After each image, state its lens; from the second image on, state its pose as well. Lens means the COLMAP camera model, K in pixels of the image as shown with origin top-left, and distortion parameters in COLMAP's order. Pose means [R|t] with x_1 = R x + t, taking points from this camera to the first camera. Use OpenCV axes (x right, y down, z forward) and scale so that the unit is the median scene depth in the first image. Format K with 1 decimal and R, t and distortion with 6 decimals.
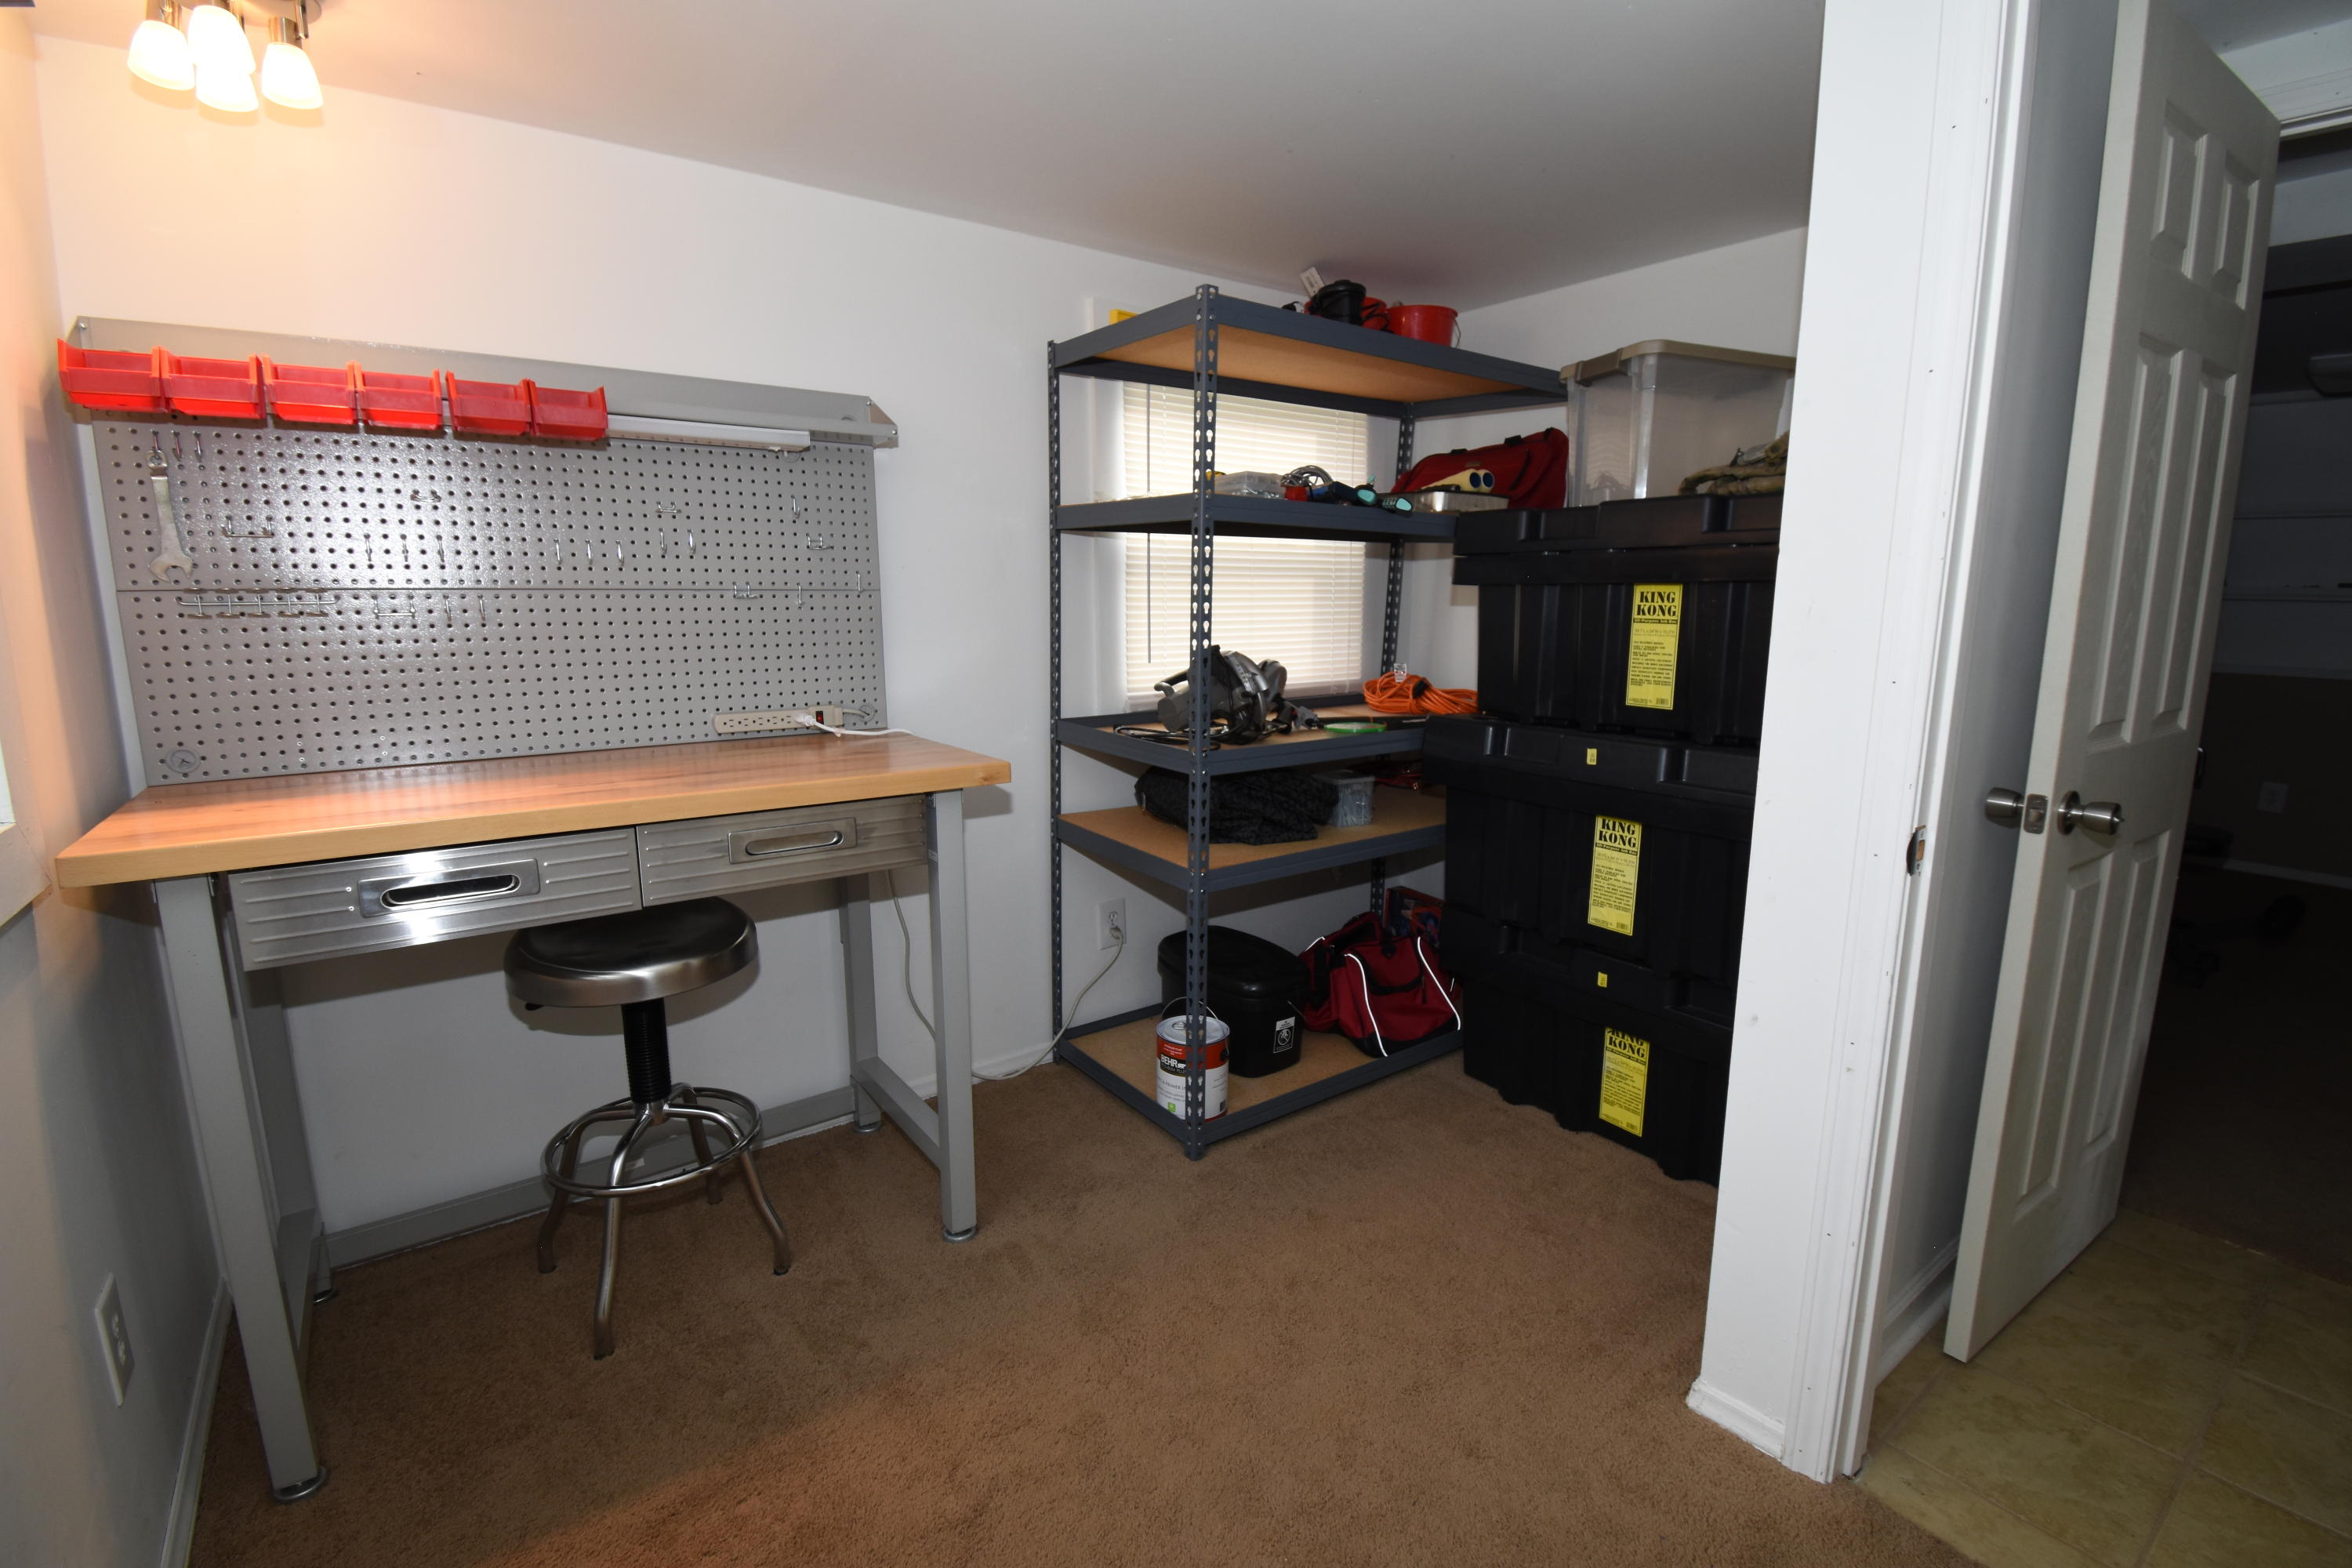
lens RADIAL K [[1040.6, 0, 1184.4], [0, 1040.6, 780.6], [0, 0, 1]] dist [0.021980, -0.025417]
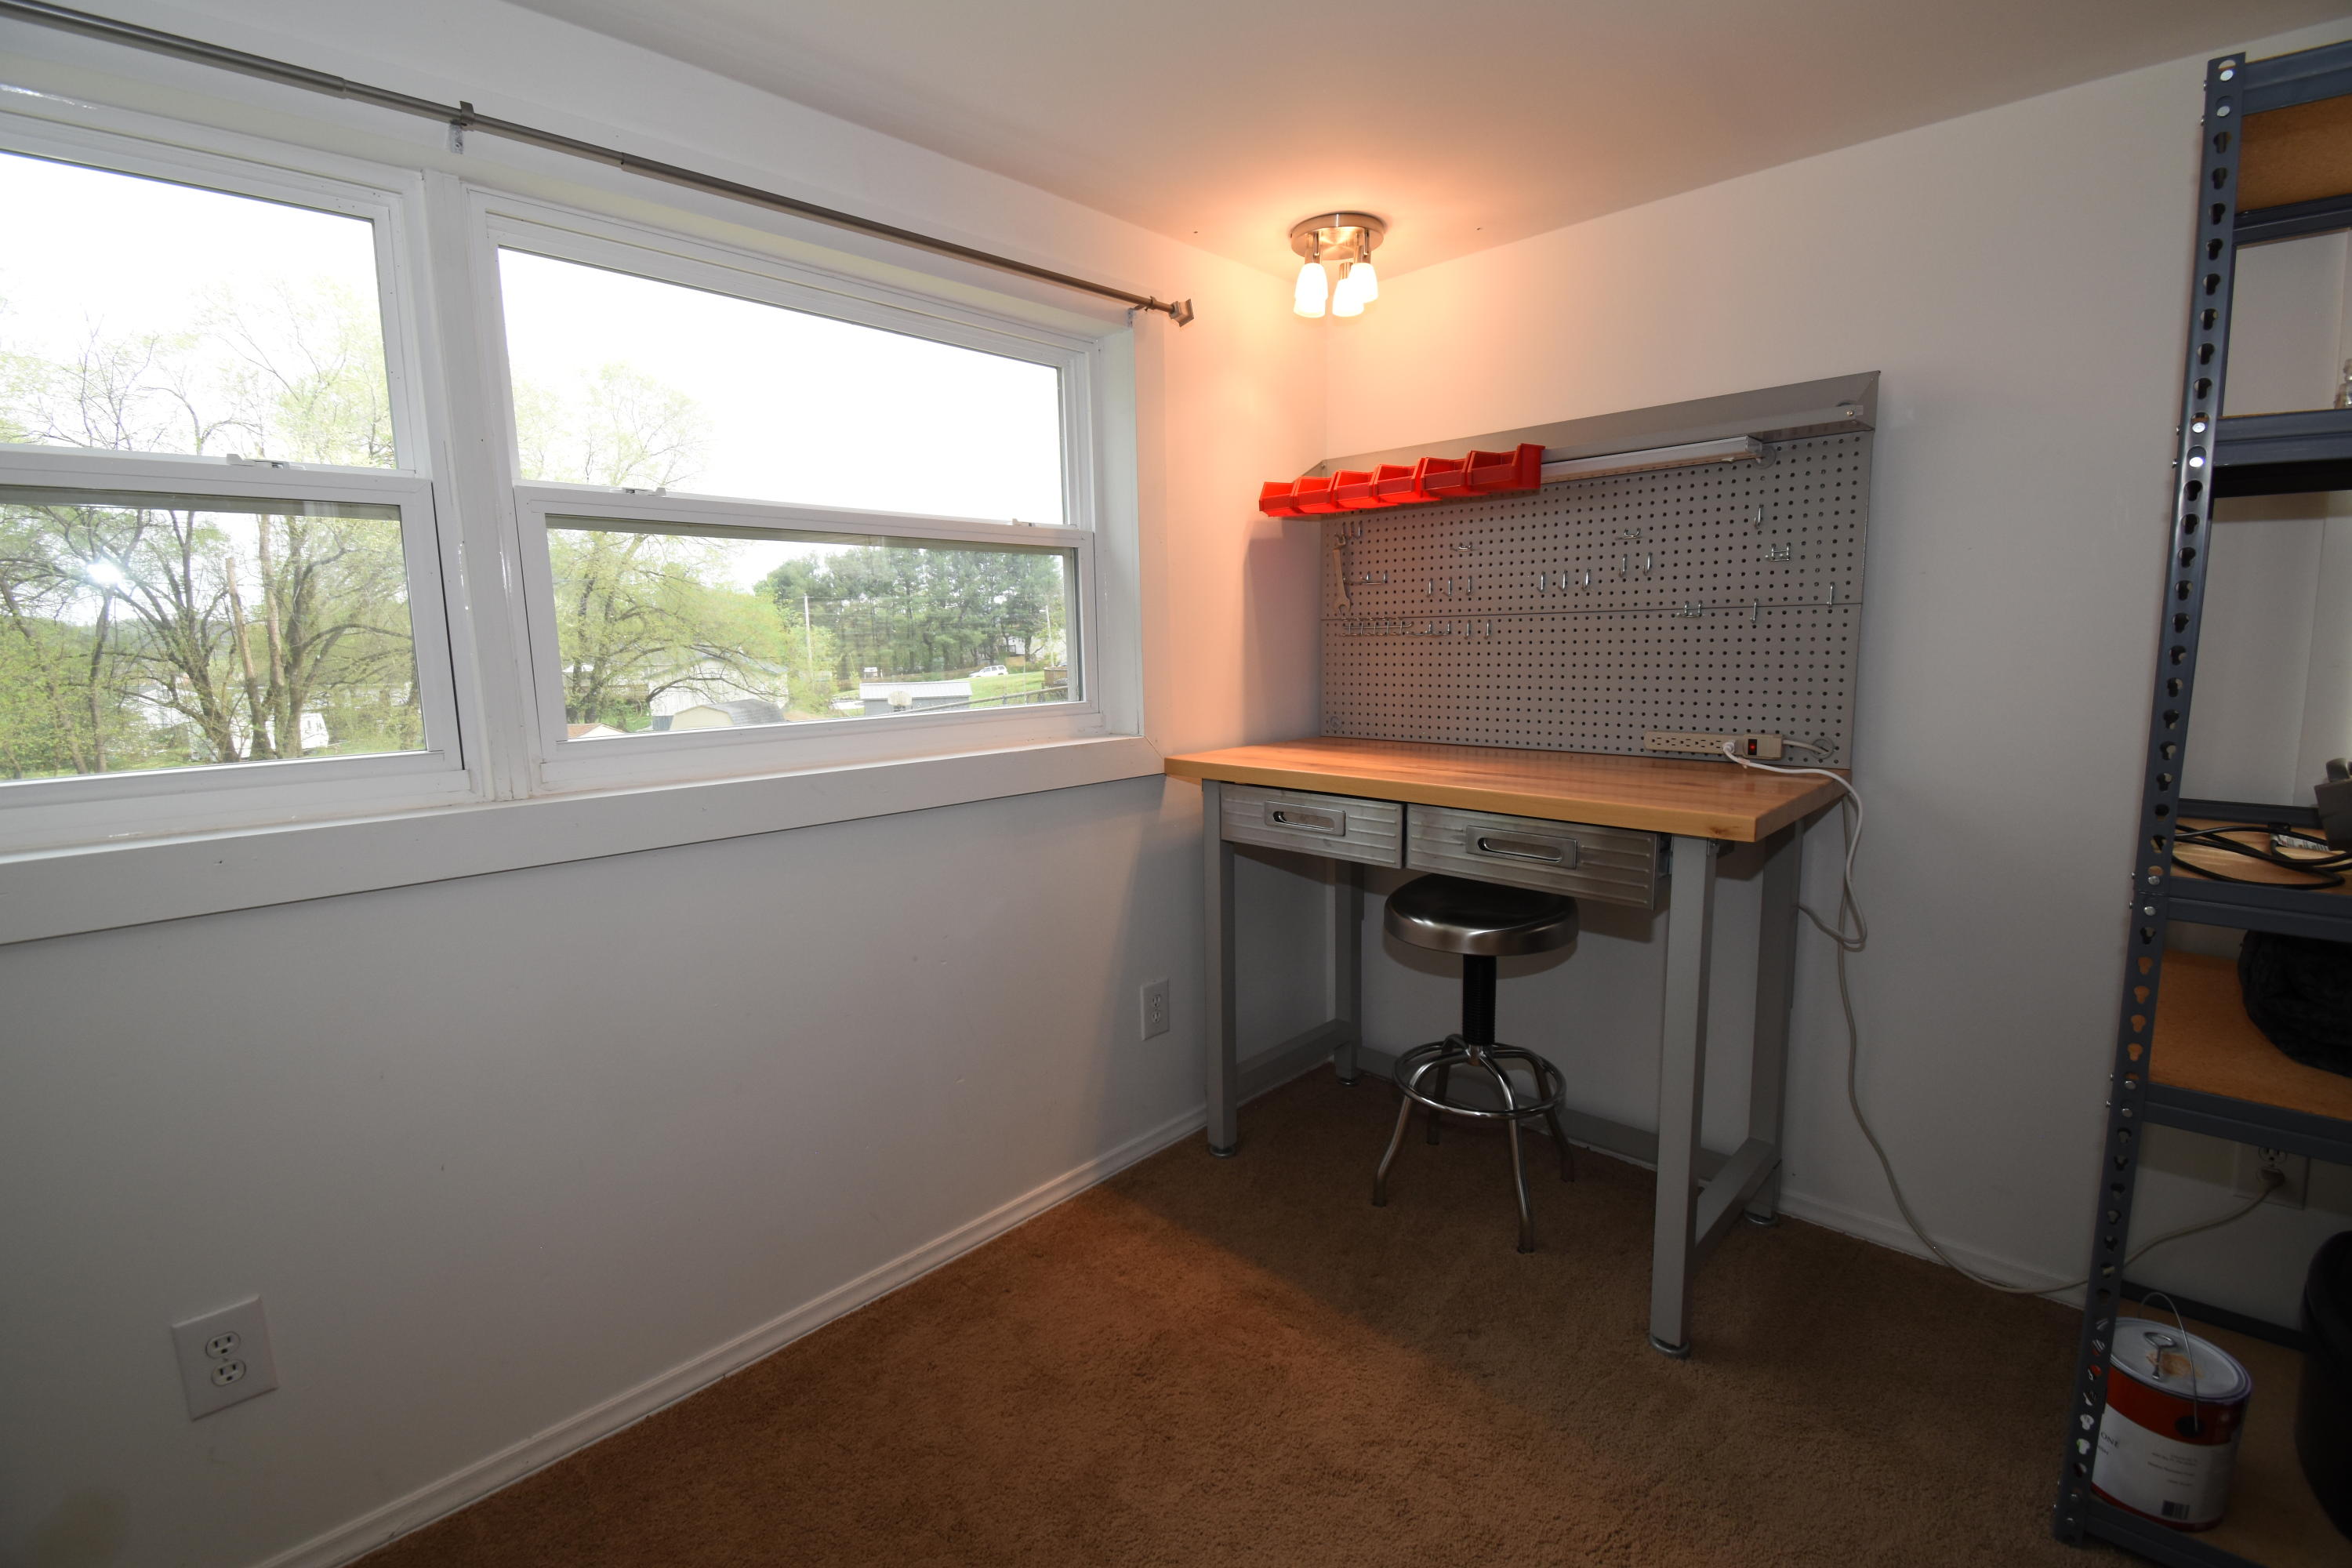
lens RADIAL K [[1050.2, 0, 1180.1], [0, 1050.2, 773.9], [0, 0, 1]] dist [0.002130, -0.010683]
pose [[0.159170, 0.132641, -0.978300, 0.502411], [-0.145419, 0.983275, 0.109656, -0.069425], [0.976483, 0.124809, 0.175797, 0.382517]]
